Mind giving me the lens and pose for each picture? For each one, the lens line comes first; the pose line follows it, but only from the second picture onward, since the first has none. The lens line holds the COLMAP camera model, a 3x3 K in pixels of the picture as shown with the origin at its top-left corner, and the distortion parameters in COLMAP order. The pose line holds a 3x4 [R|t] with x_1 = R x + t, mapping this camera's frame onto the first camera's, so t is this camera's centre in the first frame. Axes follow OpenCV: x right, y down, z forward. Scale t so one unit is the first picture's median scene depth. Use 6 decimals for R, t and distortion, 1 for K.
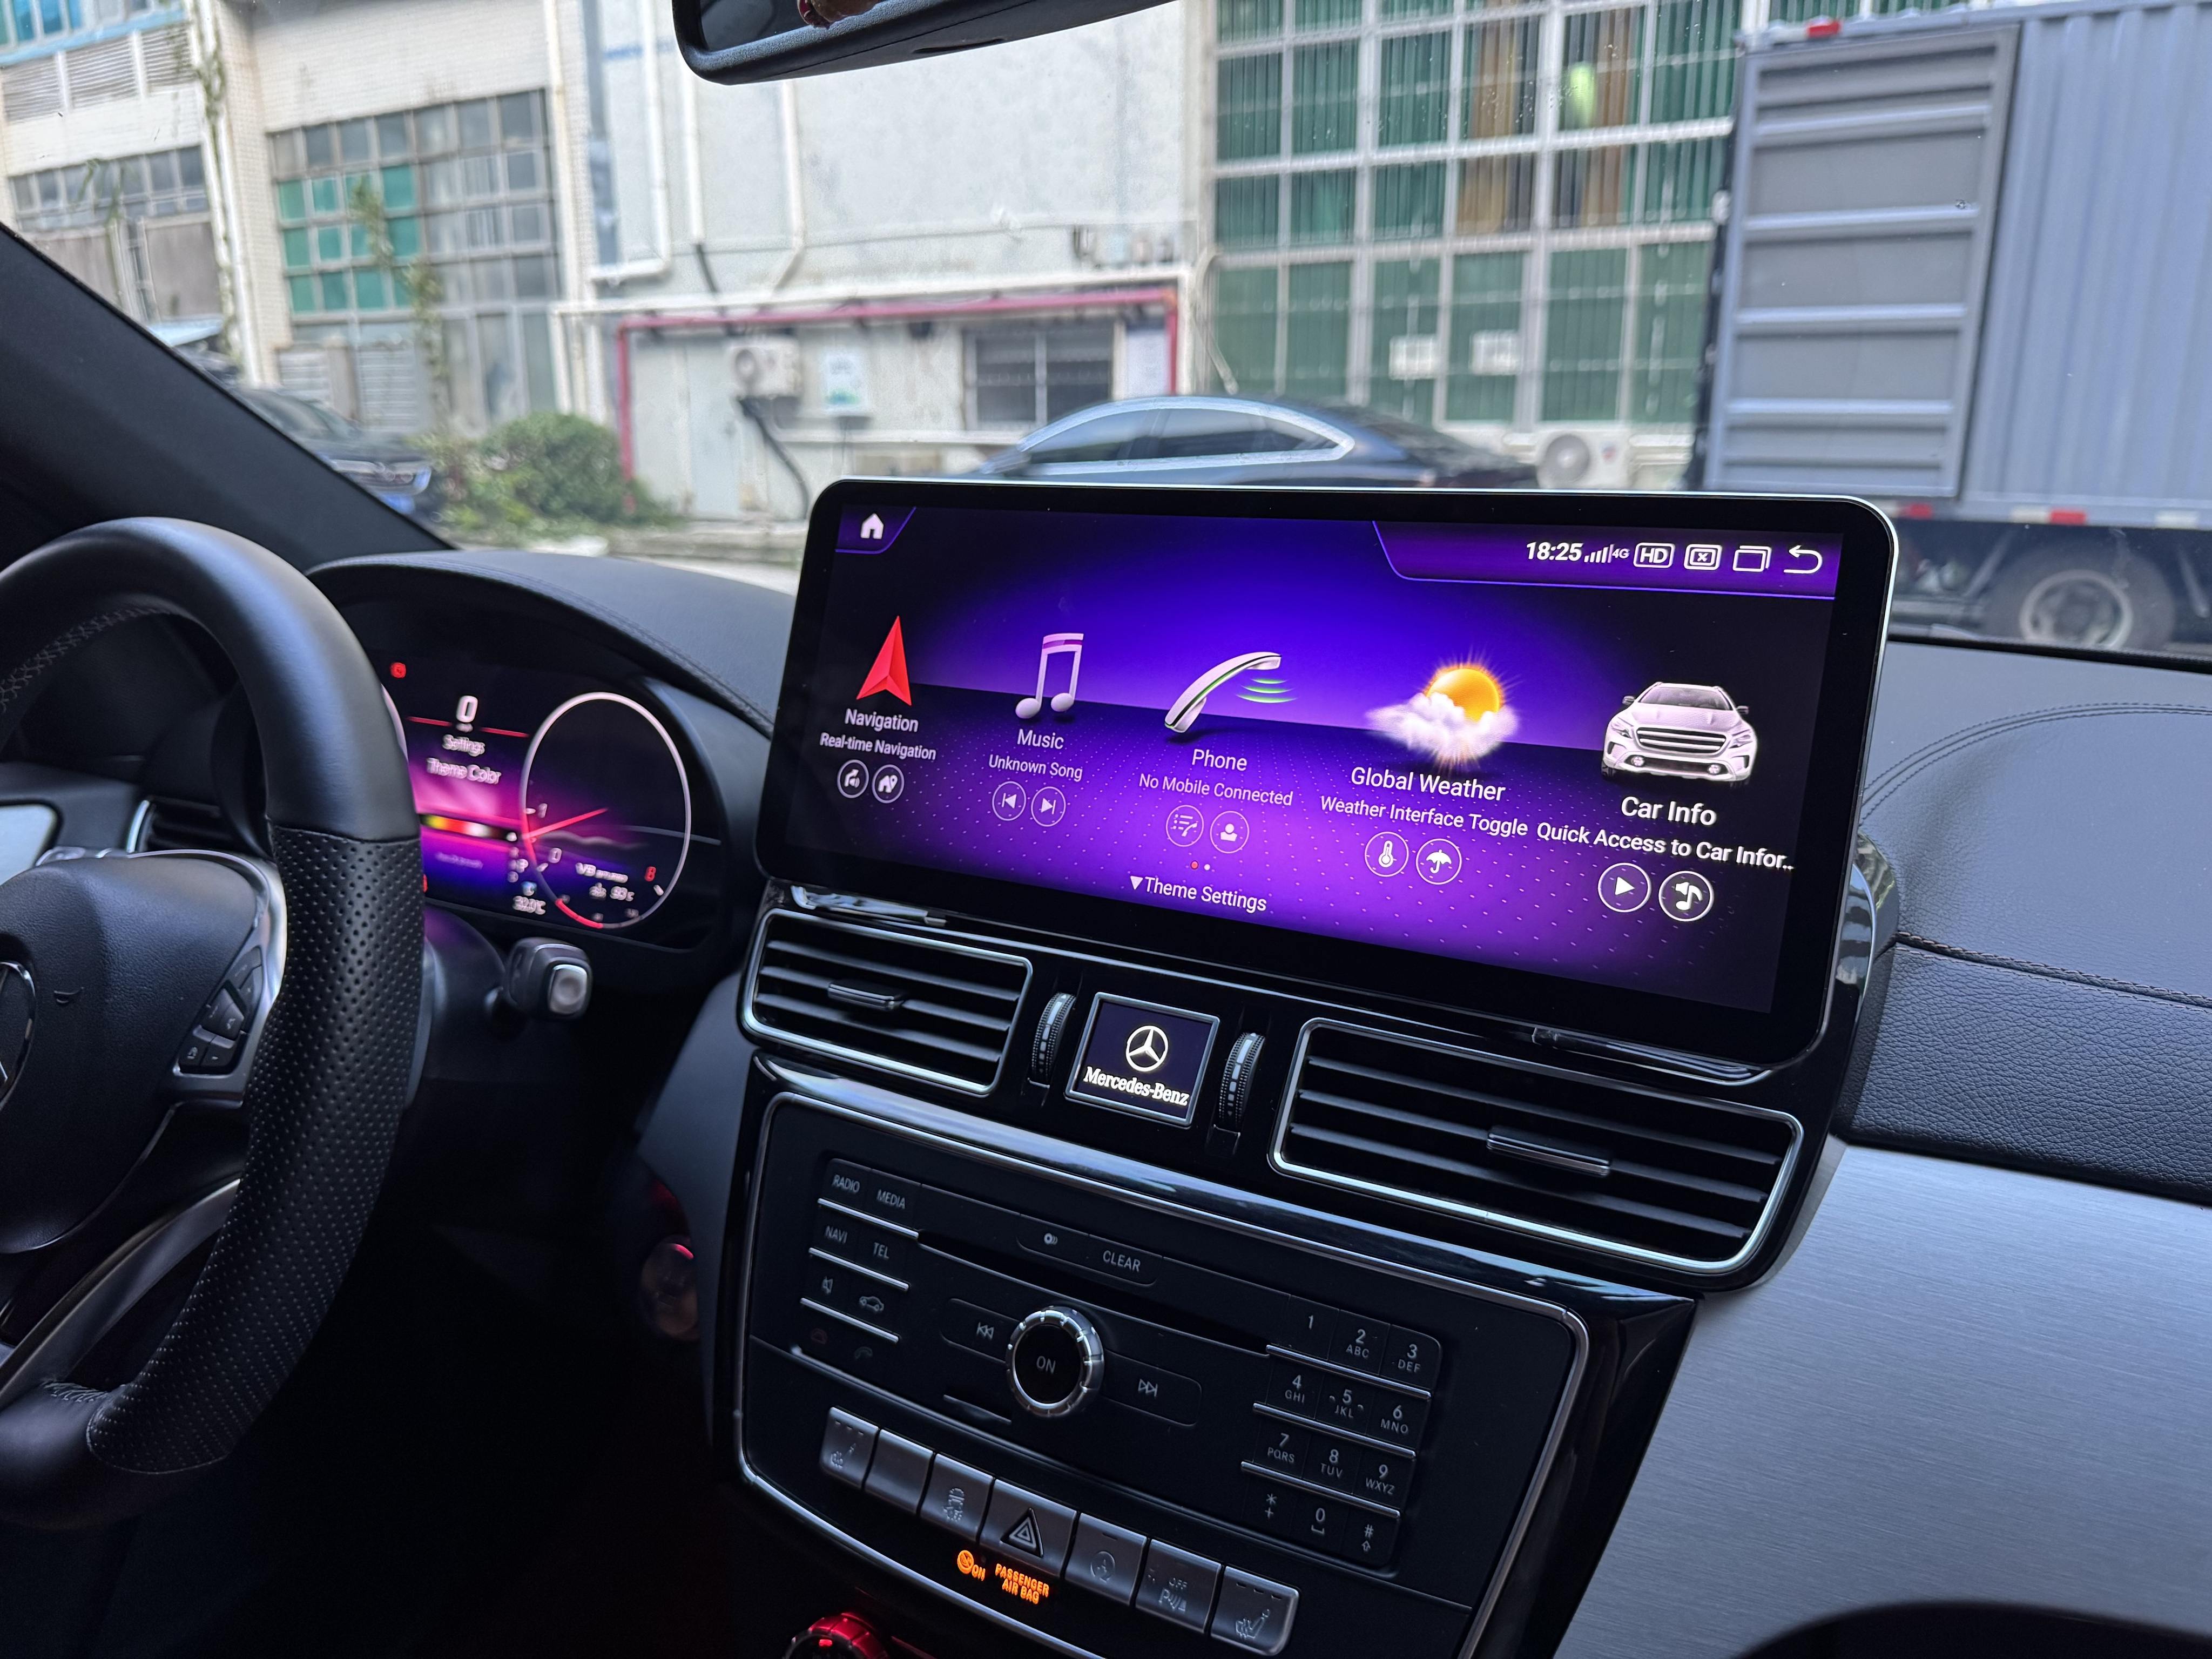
lens RADIAL K [[1591.3, 0, 1102.9], [0, 1591.3, 818.6], [0, 0, 1]] dist [0.059306, -0.094998]
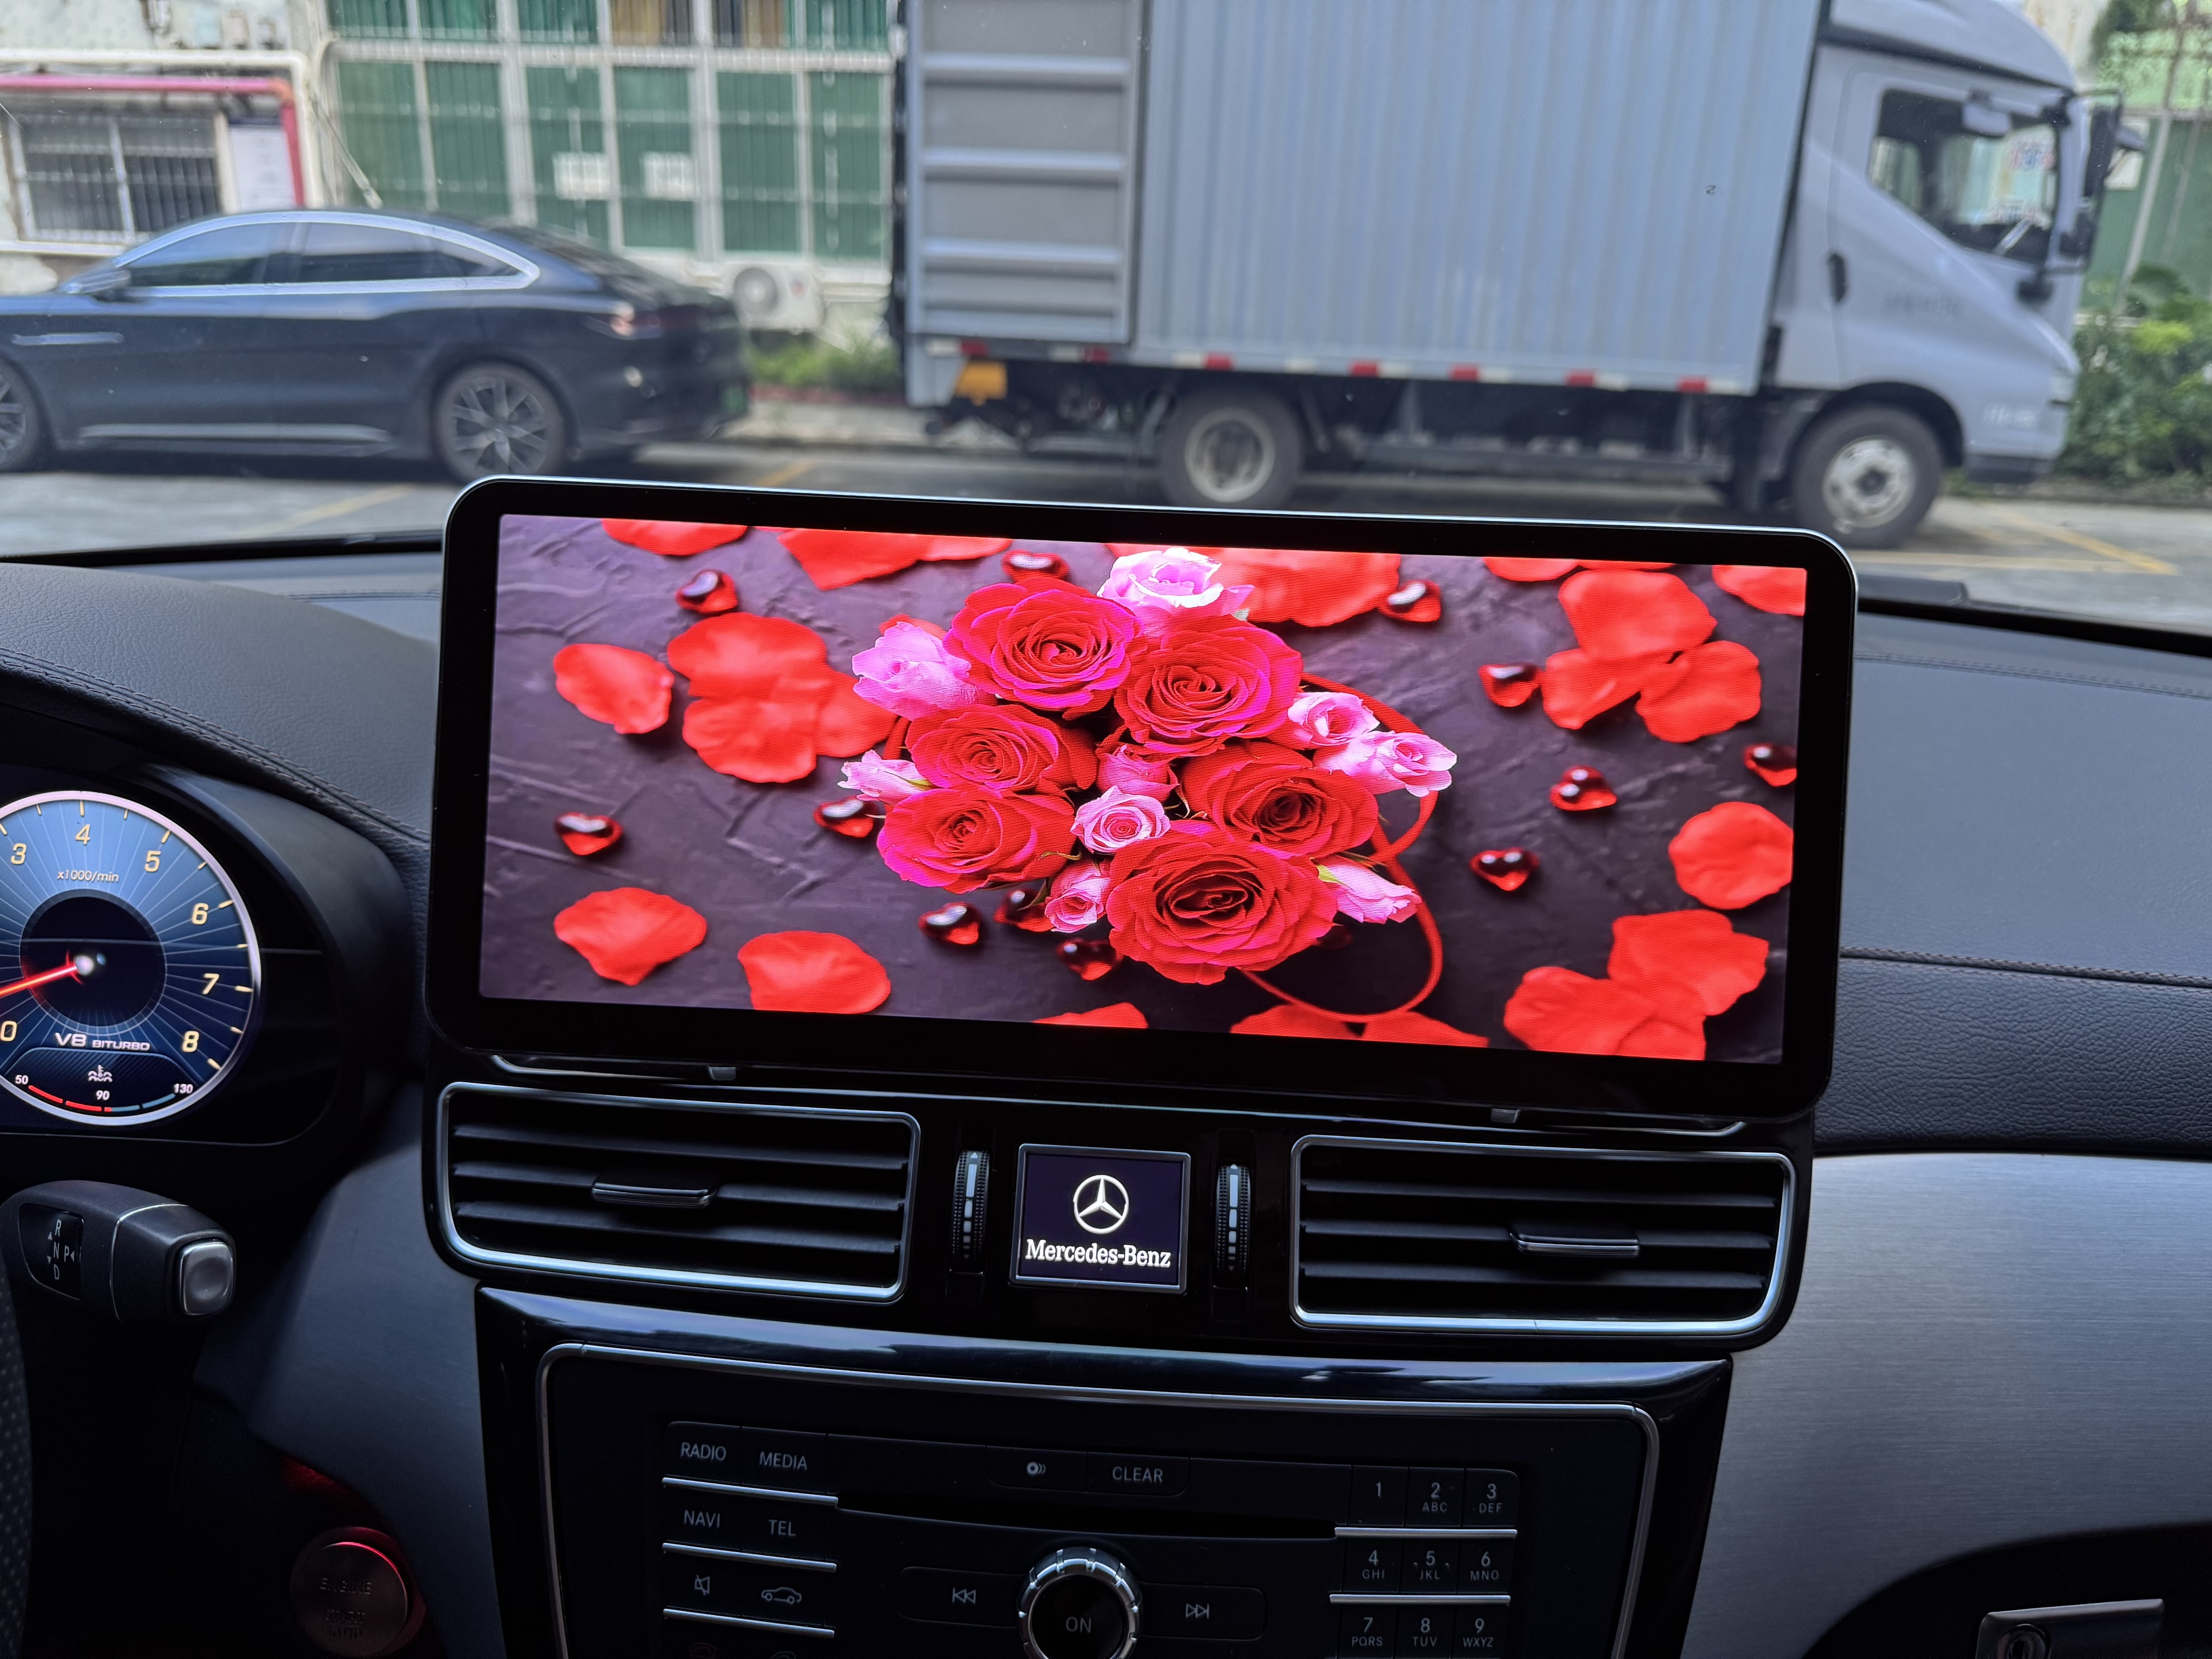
lens RADIAL K [[1604.0, 0, 1107.3], [0, 1604.0, 816.3], [0, 0, 1]] dist [0.036809, -0.065903]
pose [[0.881278, -0.125736, 0.455565, -0.297953], [0.080808, 0.989853, 0.116878, -0.139506], [-0.465638, -0.066189, 0.882497, 0.255320]]
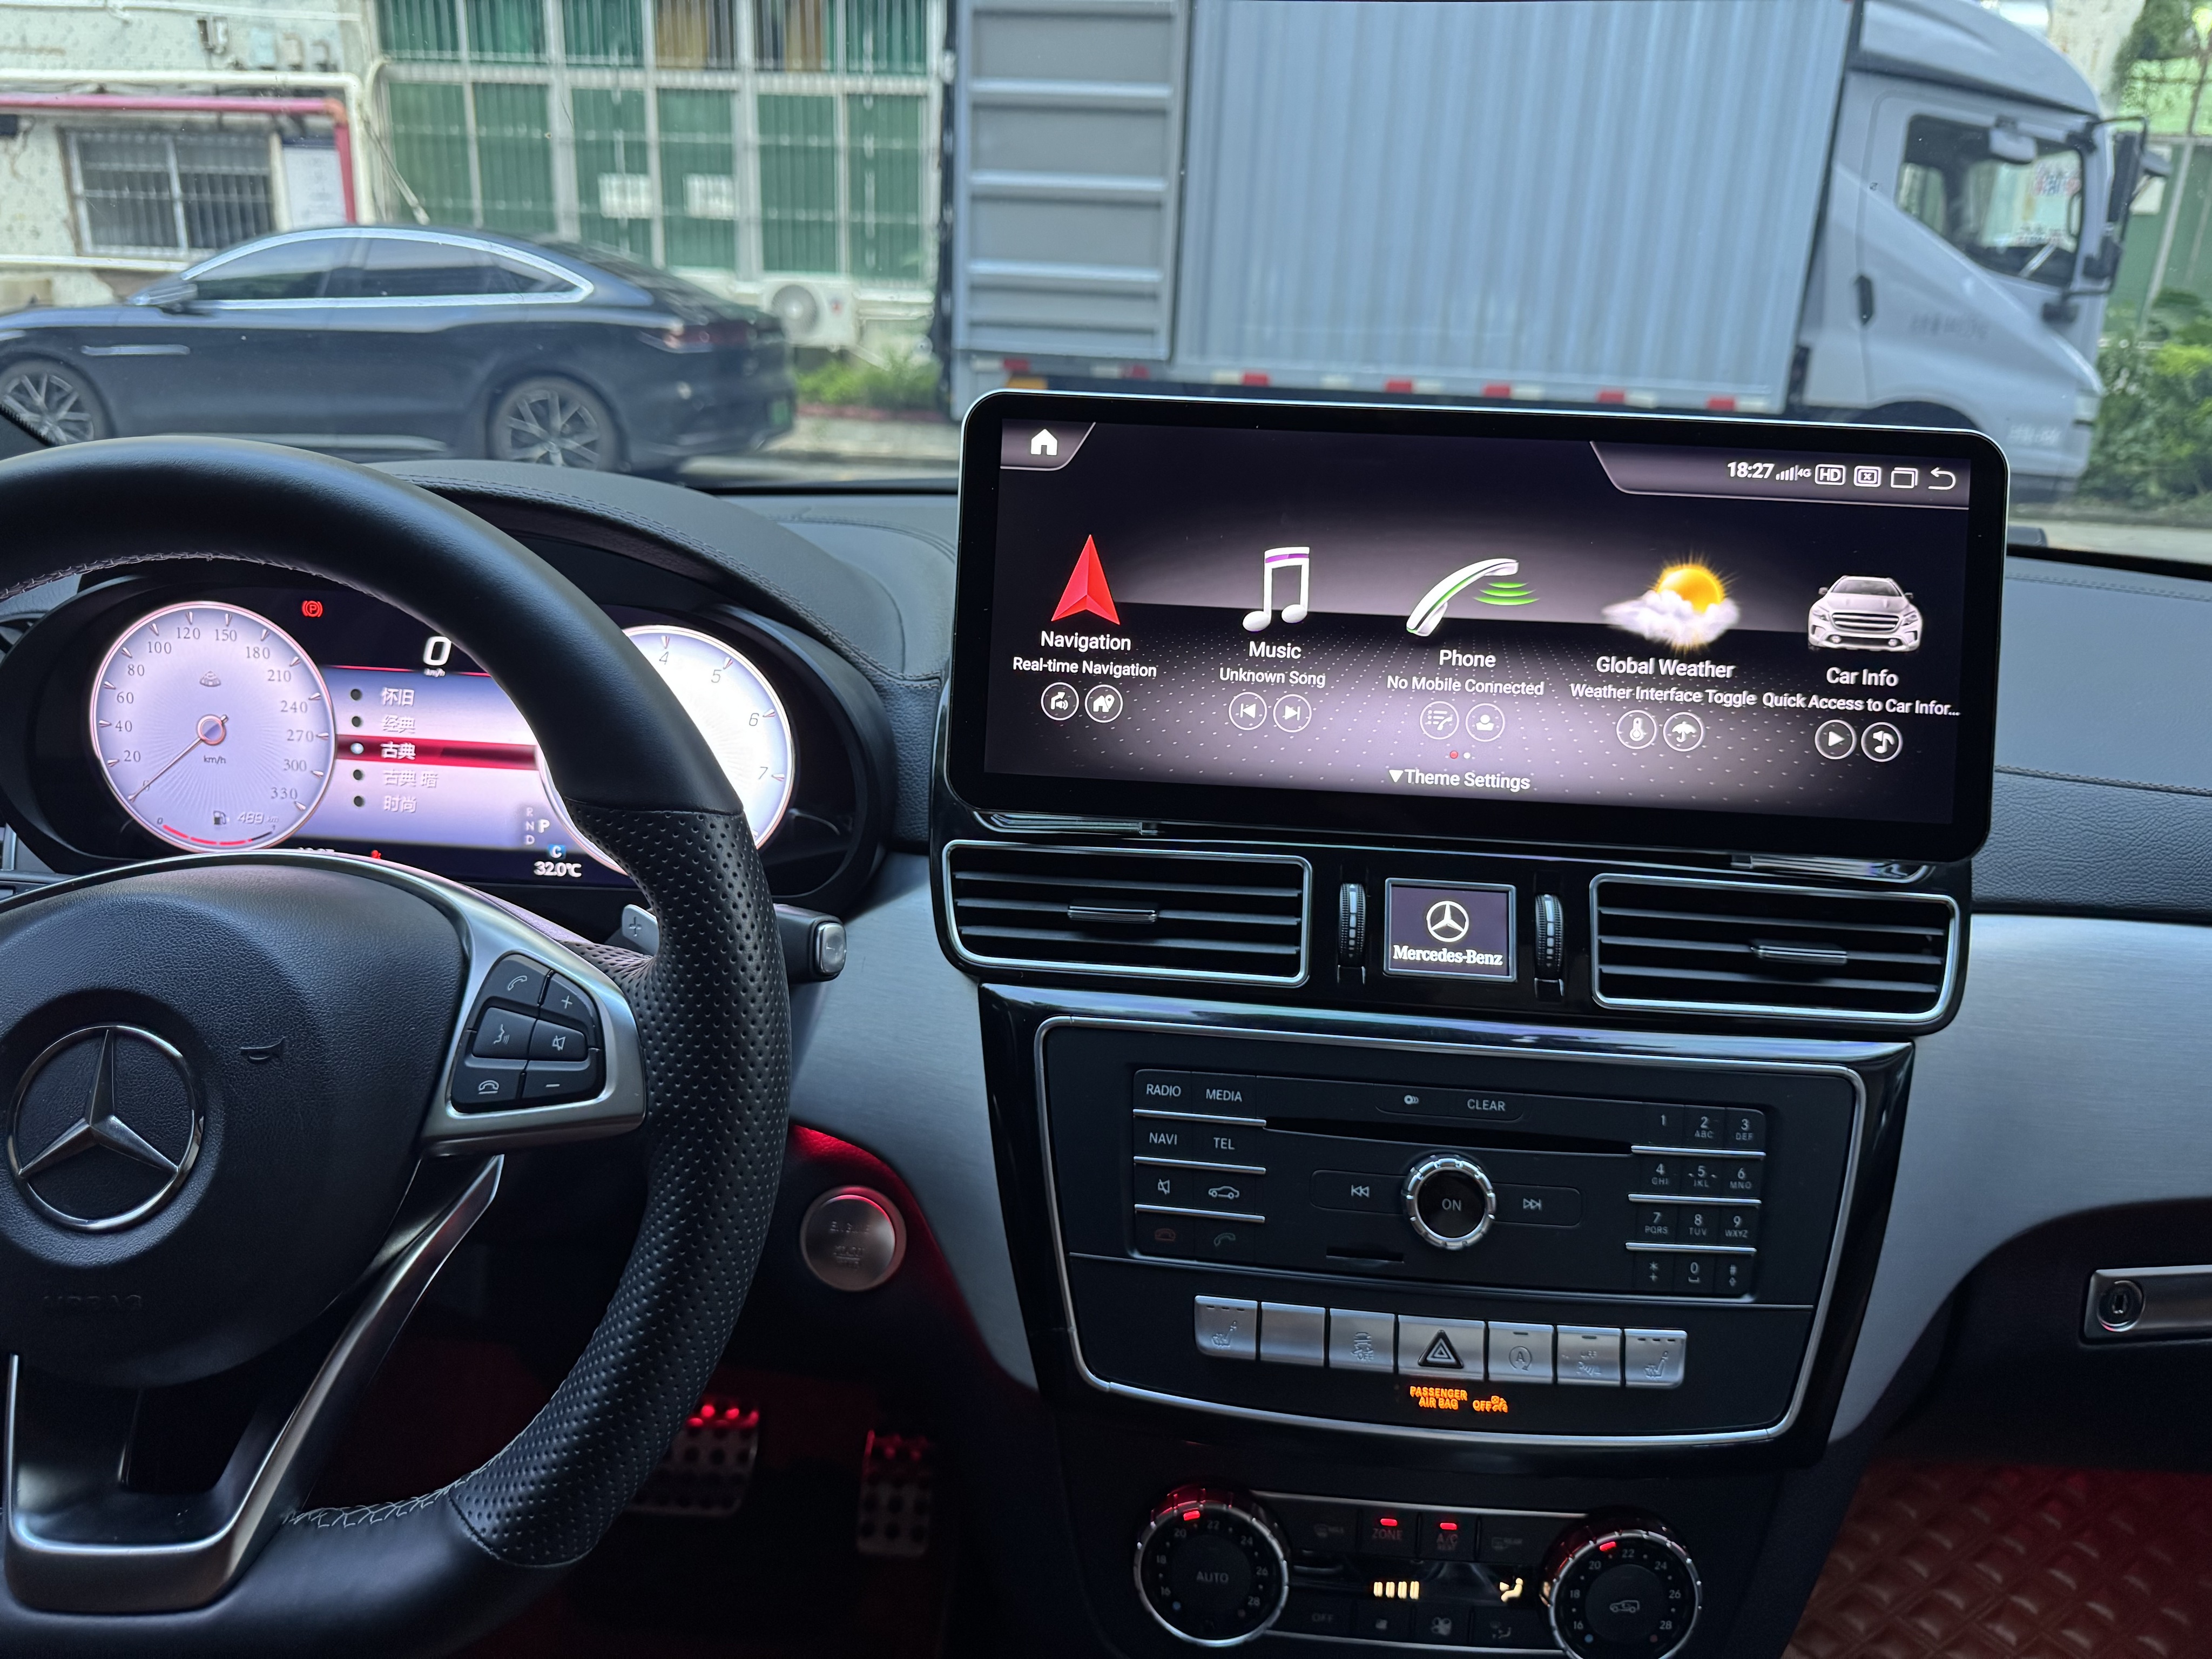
lens RADIAL K [[1591.3, 0, 1102.9], [0, 1591.3, 818.6], [0, 0, 1]] dist [0.059306, -0.094998]
pose [[0.887797, -0.113905, 0.445916, -0.629314], [0.073856, 0.991593, 0.106249, -0.060146], [-0.454270, -0.061394, 0.888746, 0.104091]]
